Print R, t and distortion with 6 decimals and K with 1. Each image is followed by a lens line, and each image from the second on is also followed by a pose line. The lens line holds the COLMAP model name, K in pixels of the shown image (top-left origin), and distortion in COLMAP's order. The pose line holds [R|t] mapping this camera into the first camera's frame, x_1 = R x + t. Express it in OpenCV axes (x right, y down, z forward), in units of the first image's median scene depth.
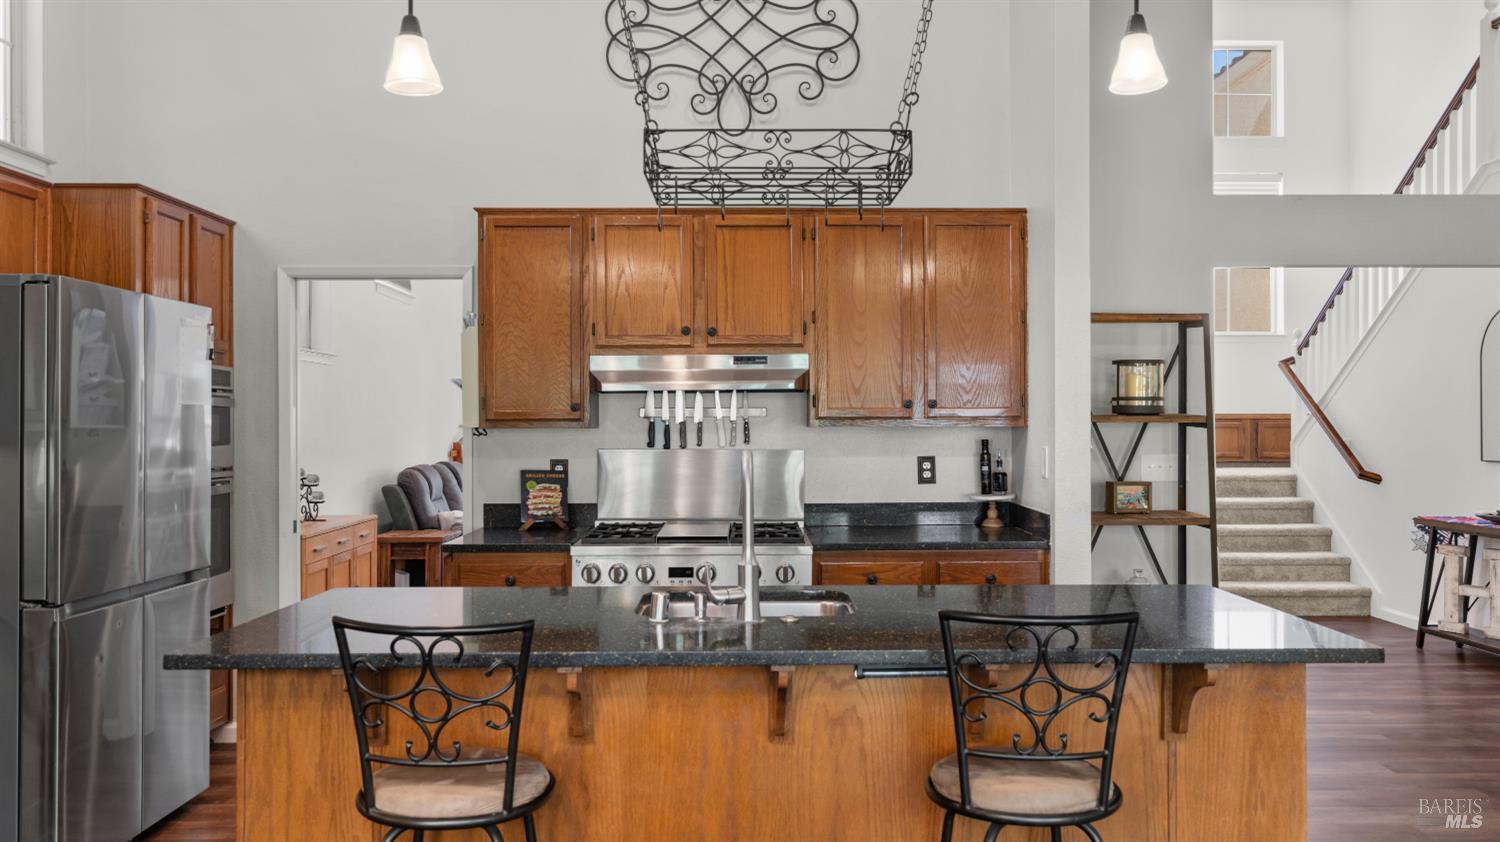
lens RADIAL K [[1128.0, 0, 751.6], [0, 1128.0, 428.5], [0, 0, 1]] dist [0.013331, 0.003082]
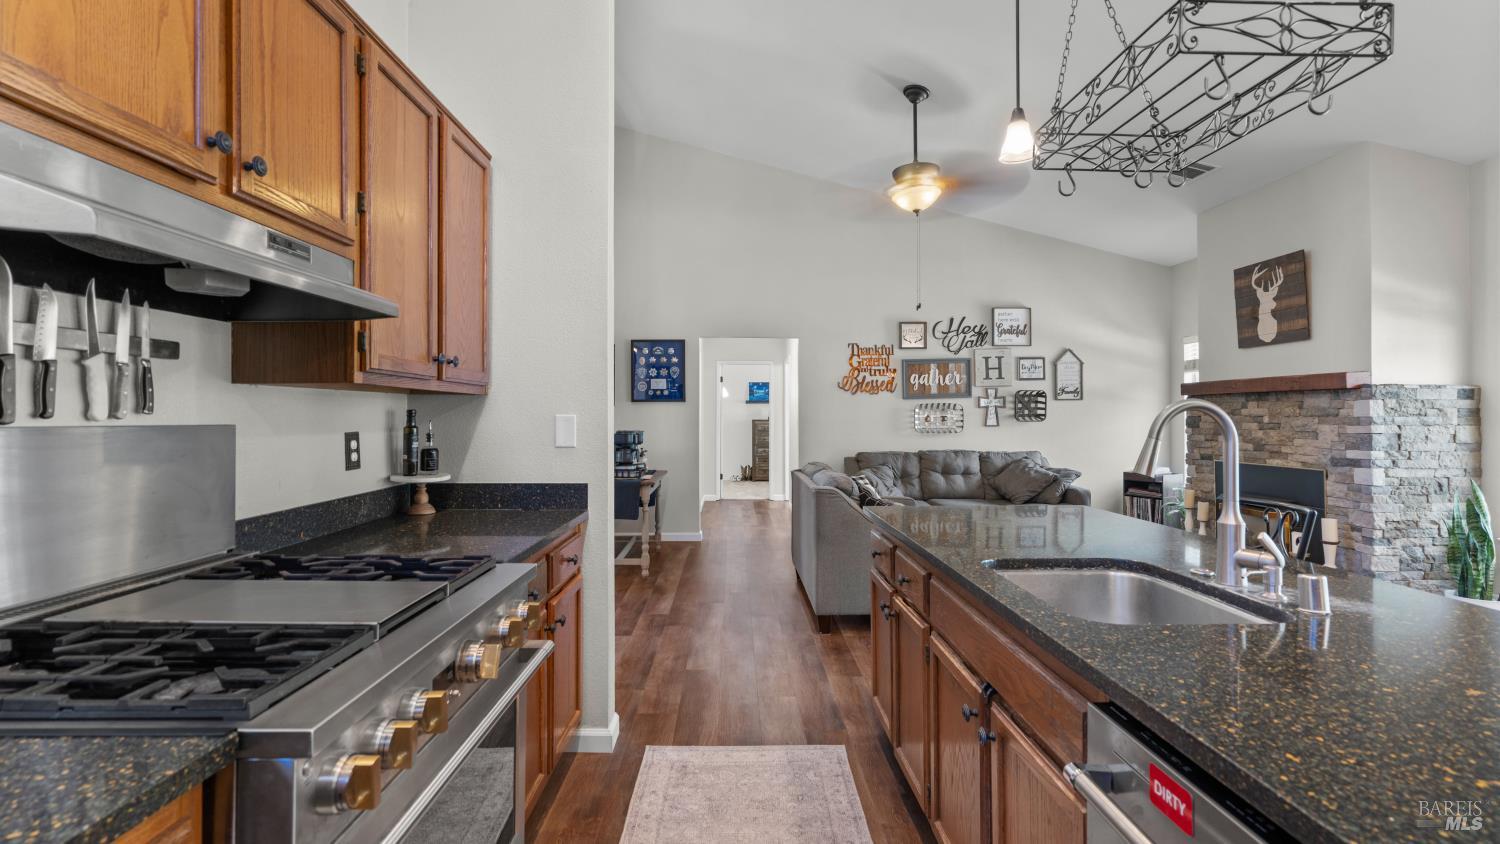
lens RADIAL K [[684.4, 0, 742.2], [0, 684.4, 411.3], [0, 0, 1]] dist [-0.001292, 0.001887]
pose [[0.013543, 0.007572, 0.999880, -0.295291], [0.006447, 0.999950, -0.007660, 0.016628], [-0.999888, 0.006550, 0.013493, 0.762286]]
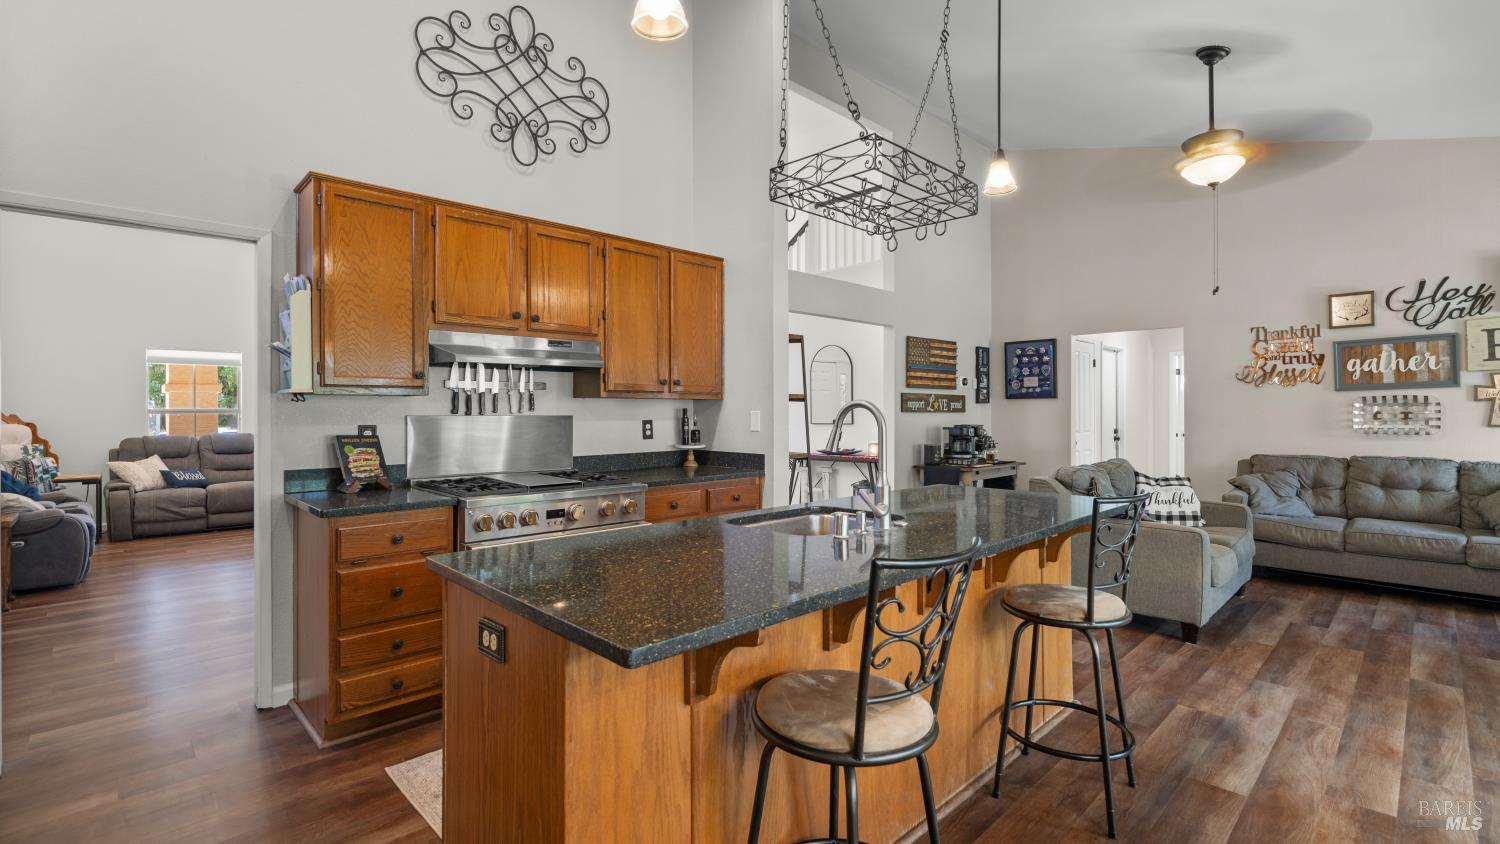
lens RADIAL K [[684.4, 0, 747.2], [0, 684.4, 411.0], [0, 0, 1]] dist [-0.001292, 0.001887]
pose [[0.730832, 0.002425, 0.682553, -0.358274], [0.003545, 0.999967, -0.007349, 0.020584], [-0.682548, 0.007790, 0.730799, 0.283182]]
